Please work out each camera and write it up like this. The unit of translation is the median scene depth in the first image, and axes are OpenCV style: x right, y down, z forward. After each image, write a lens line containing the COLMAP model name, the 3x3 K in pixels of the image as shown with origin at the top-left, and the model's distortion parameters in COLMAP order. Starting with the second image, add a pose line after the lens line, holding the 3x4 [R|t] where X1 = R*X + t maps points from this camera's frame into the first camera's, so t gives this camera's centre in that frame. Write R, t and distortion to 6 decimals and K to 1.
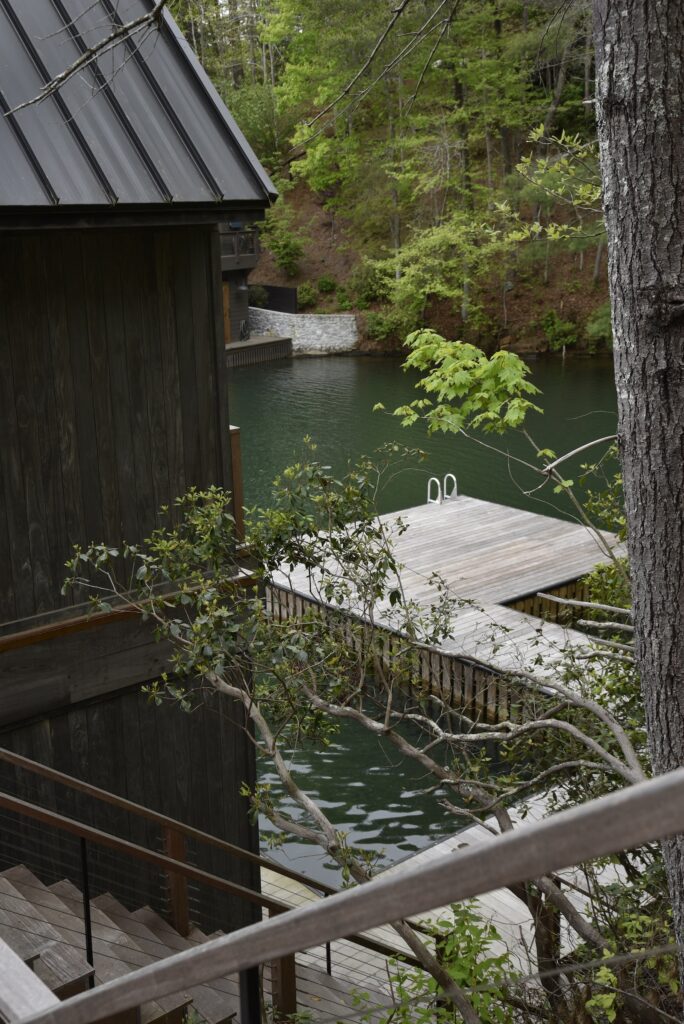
lens RADIAL K [[2995.9, 0, 342.0], [0, 2995.9, 512.0], [0, 0, 1]] dist [0.715394, 0.412790]
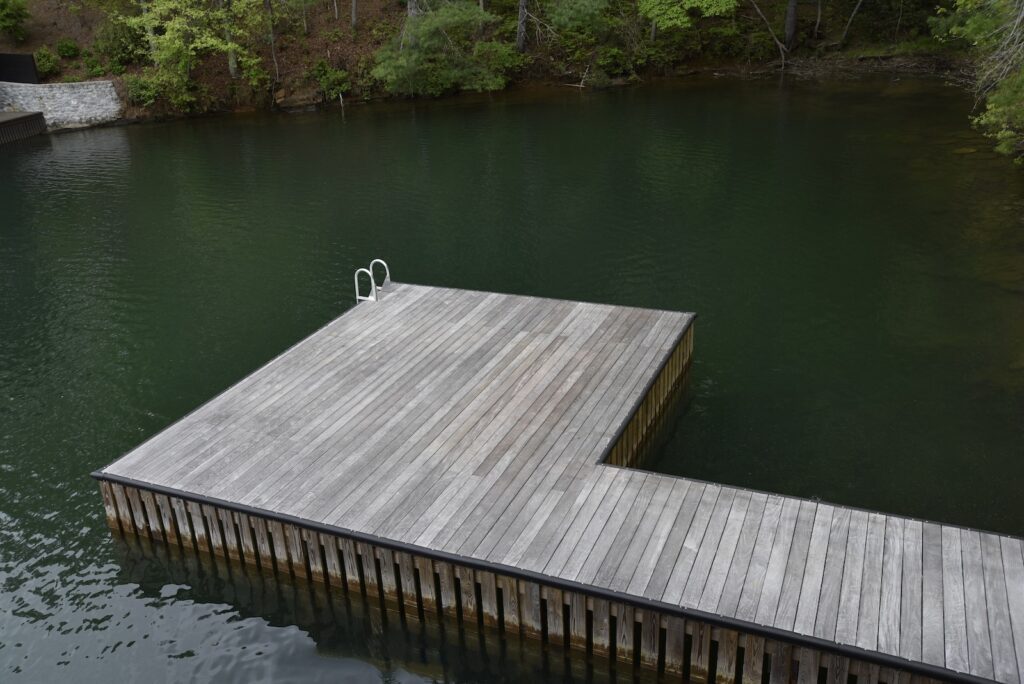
lens RADIAL K [[845.9, 0, 512.0], [0, 845.9, 342.0], [0, 0, 1]] dist [-0.039901, 0.096917]
pose [[0.826507, -0.237699, 0.510279, -0.046782], [0.121103, 0.960332, 0.251190, -0.038154], [-0.549745, -0.145813, 0.822508, 0.703737]]
